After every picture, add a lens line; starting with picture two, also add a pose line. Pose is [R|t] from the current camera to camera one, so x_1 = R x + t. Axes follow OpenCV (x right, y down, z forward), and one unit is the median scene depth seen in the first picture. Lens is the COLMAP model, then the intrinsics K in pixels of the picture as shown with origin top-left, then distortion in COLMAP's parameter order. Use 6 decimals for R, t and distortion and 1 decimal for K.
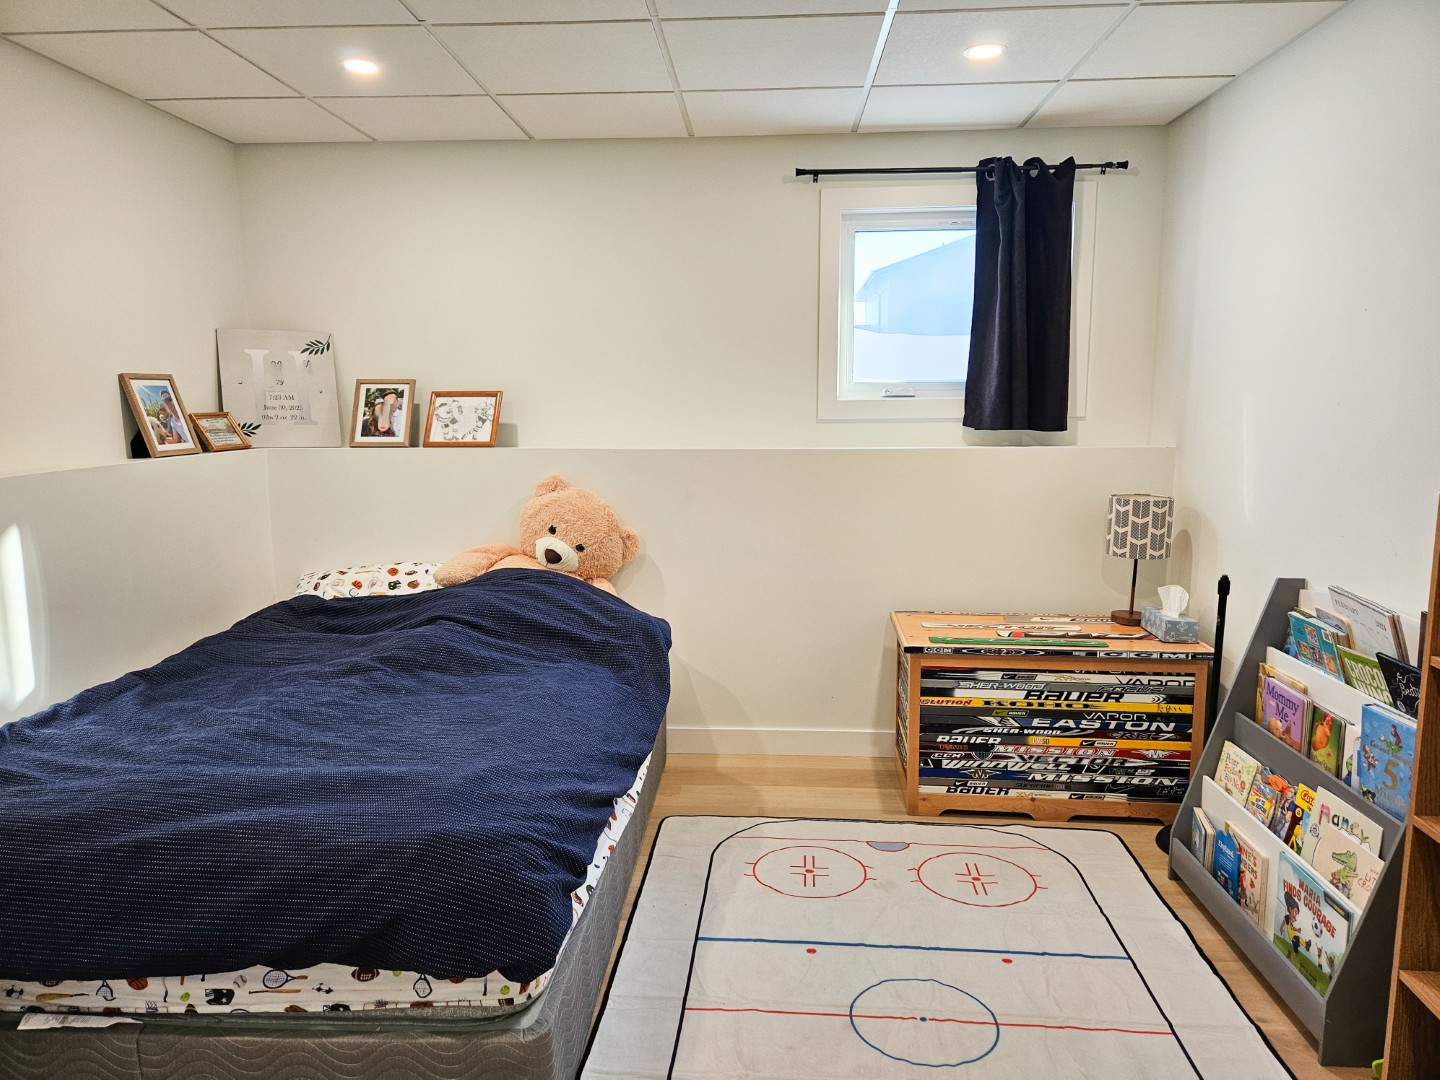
lens RADIAL K [[960.0, 0, 718.1], [0, 960.0, 529.4], [0, 0, 1]] dist [0.081910, -0.080147]
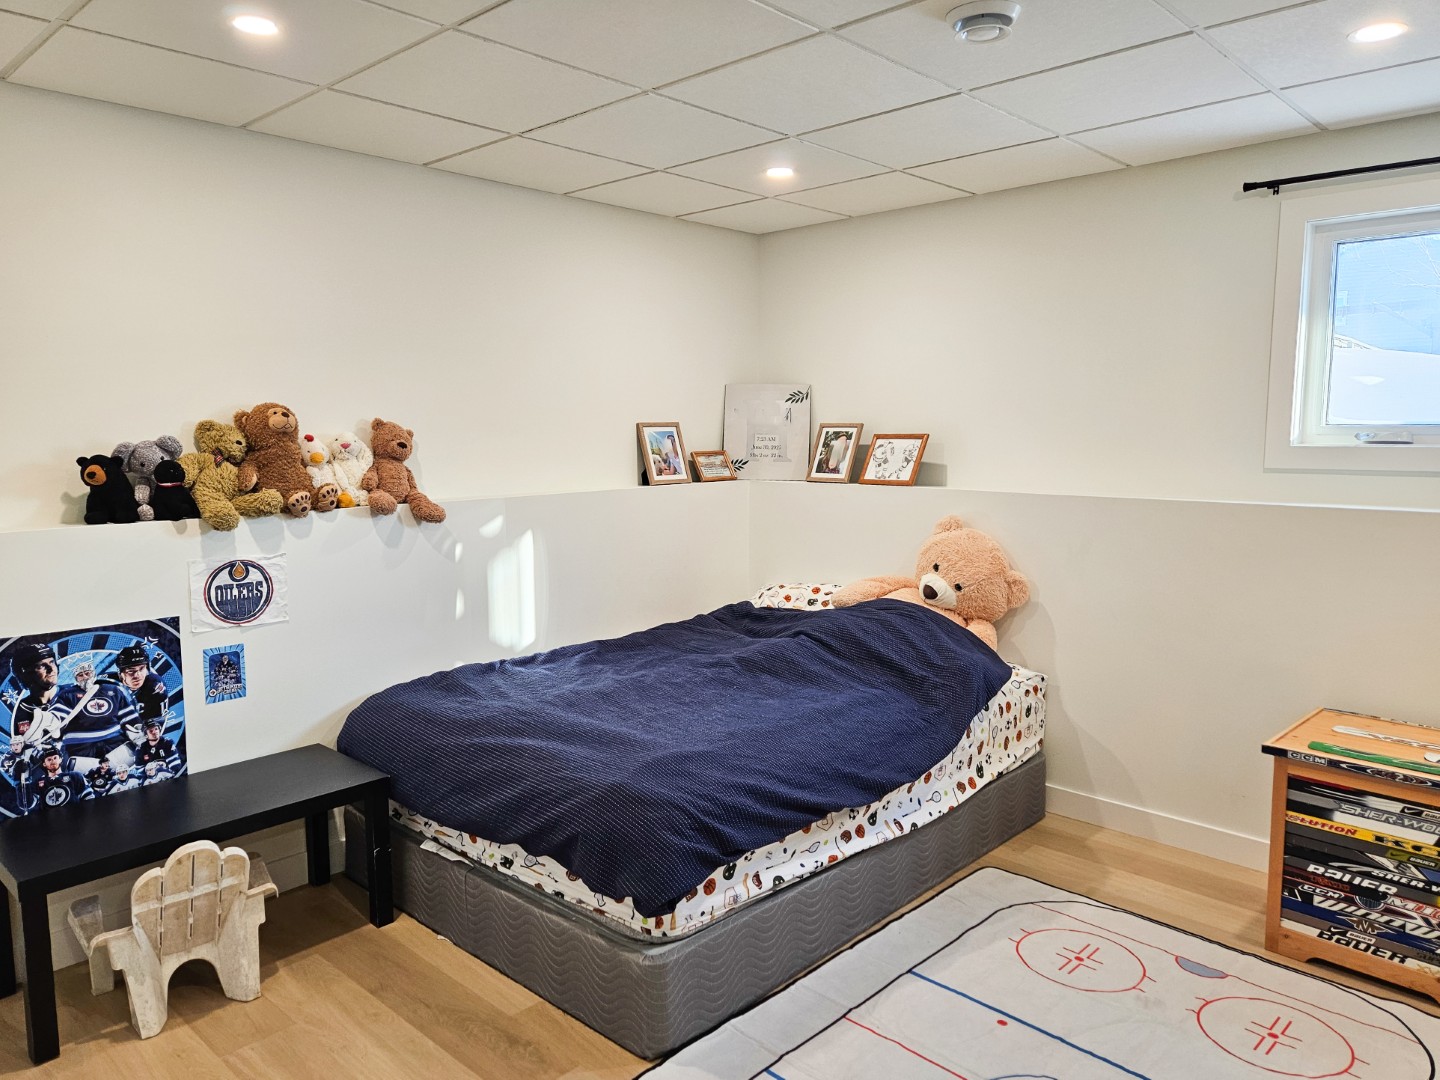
lens RADIAL K [[975.2, 0, 714.4], [0, 975.2, 529.0], [0, 0, 1]] dist [0.073771, -0.061518]
pose [[0.772100, 0.068712, -0.631776, 0.351819], [-0.087045, 0.996202, 0.001970, -0.024933], [0.629512, 0.053472, 0.775149, 0.022115]]
